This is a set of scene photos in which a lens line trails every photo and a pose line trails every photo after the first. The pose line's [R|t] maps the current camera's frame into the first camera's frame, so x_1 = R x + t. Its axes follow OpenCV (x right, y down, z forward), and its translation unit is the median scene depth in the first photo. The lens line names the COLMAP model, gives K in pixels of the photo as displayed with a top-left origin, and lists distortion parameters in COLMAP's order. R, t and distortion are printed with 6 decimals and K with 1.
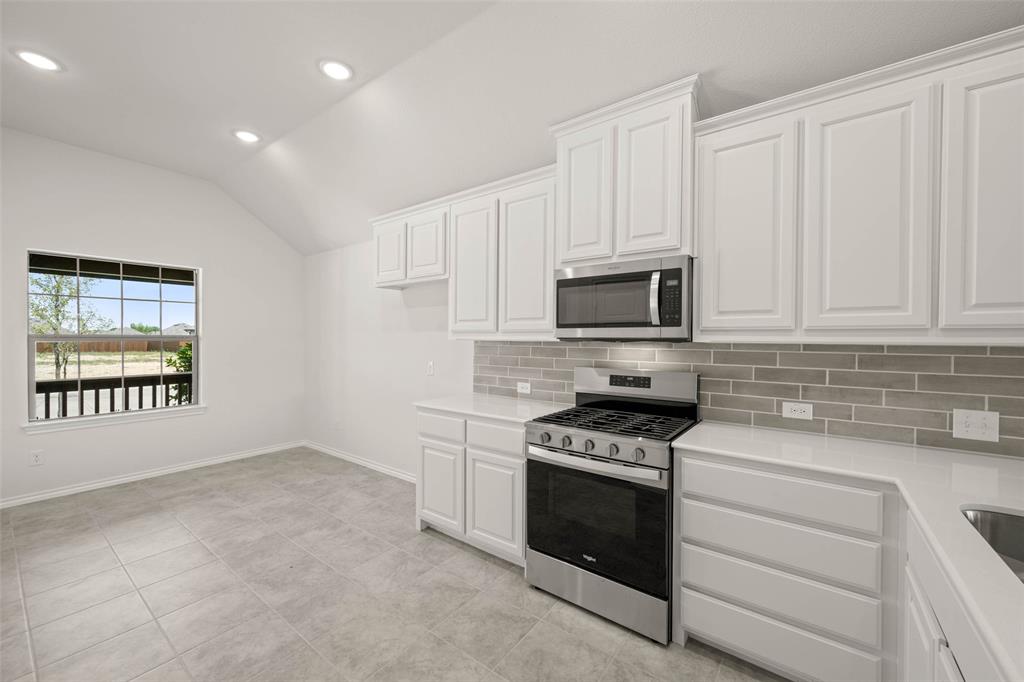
lens RADIAL K [[400.4, 0, 511.2], [0, 400.4, 341.9], [0, 0, 1]] dist [0.001243, -0.000148]
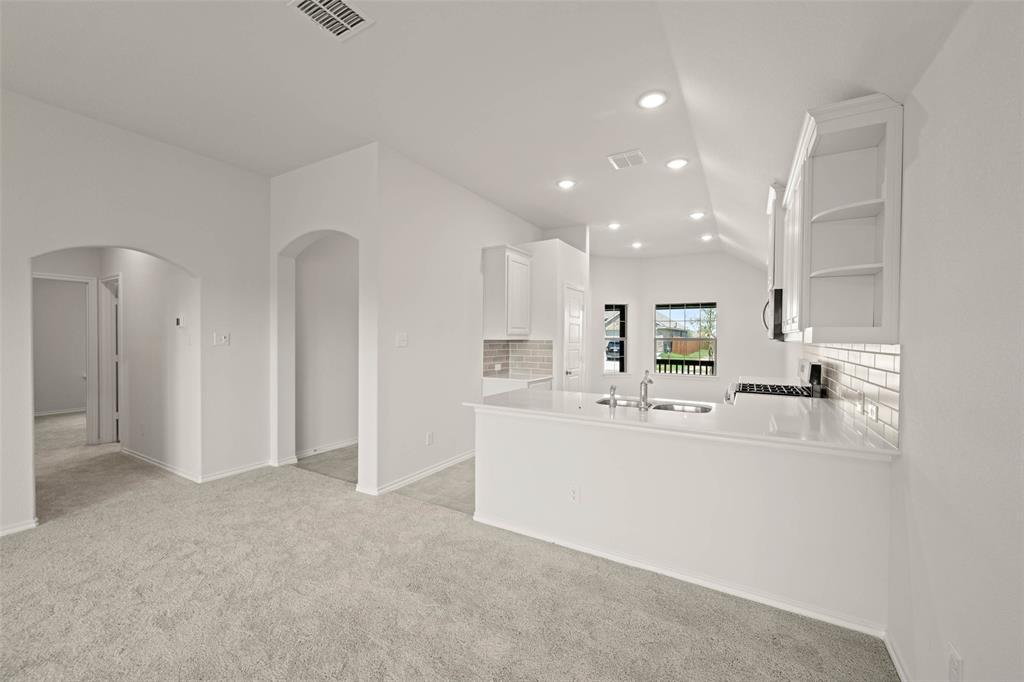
lens RADIAL K [[400.4, 0, 514.4], [0, 400.4, 341.3], [0, 0, 1]] dist [0.001243, -0.000148]
pose [[0.119383, 0.005000, -0.992836, 1.545508], [-0.015671, 0.999872, 0.003151, 0.009358], [0.992725, 0.015183, 0.119446, -0.217886]]
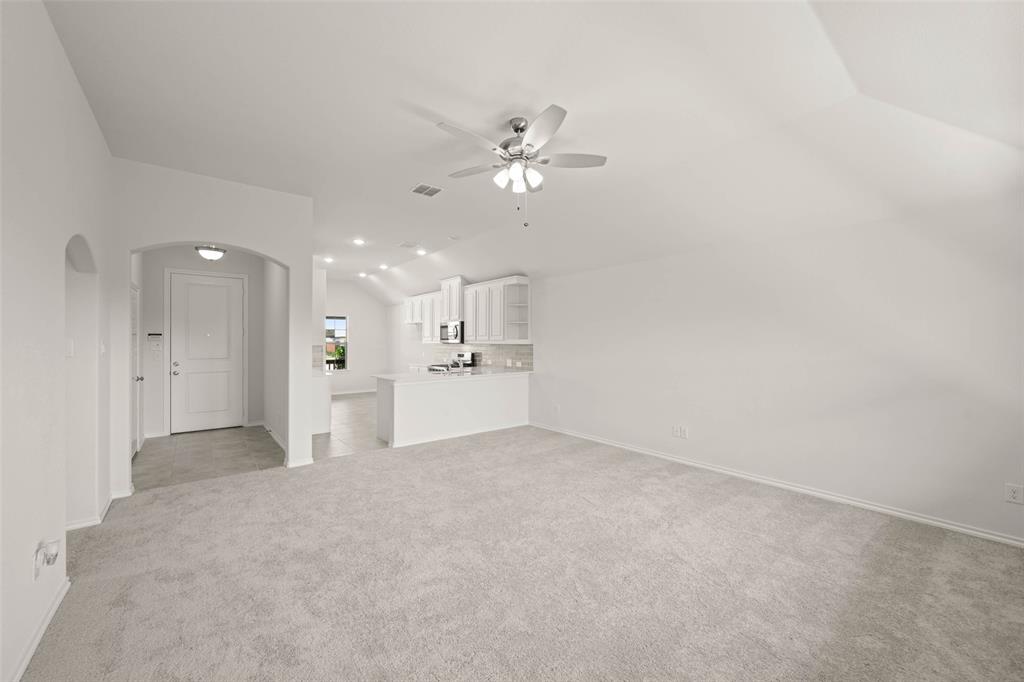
lens RADIAL K [[400.4, 0, 515.0], [0, 400.4, 341.7], [0, 0, 1]] dist [0.001243, -0.000148]
pose [[0.970175, -0.006286, -0.242324, 1.473345], [0.003618, 0.999928, -0.011453, 0.020757], [0.242378, 0.010235, 0.970128, -2.043205]]
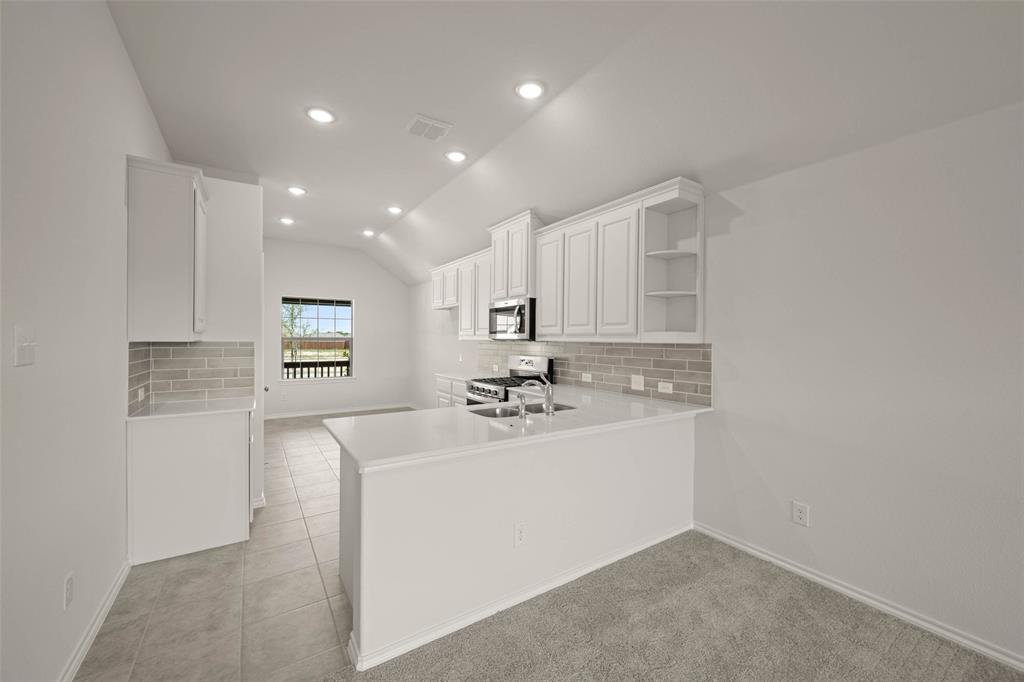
lens RADIAL K [[400.4, 0, 514.4], [0, 400.4, 342.0], [0, 0, 1]] dist [0.001243, -0.000148]
pose [[0.942381, 0.003266, -0.334524, 0.815514], [-0.004710, 0.999983, -0.003507, 0.009664], [0.334507, 0.004881, 0.942381, -0.716676]]
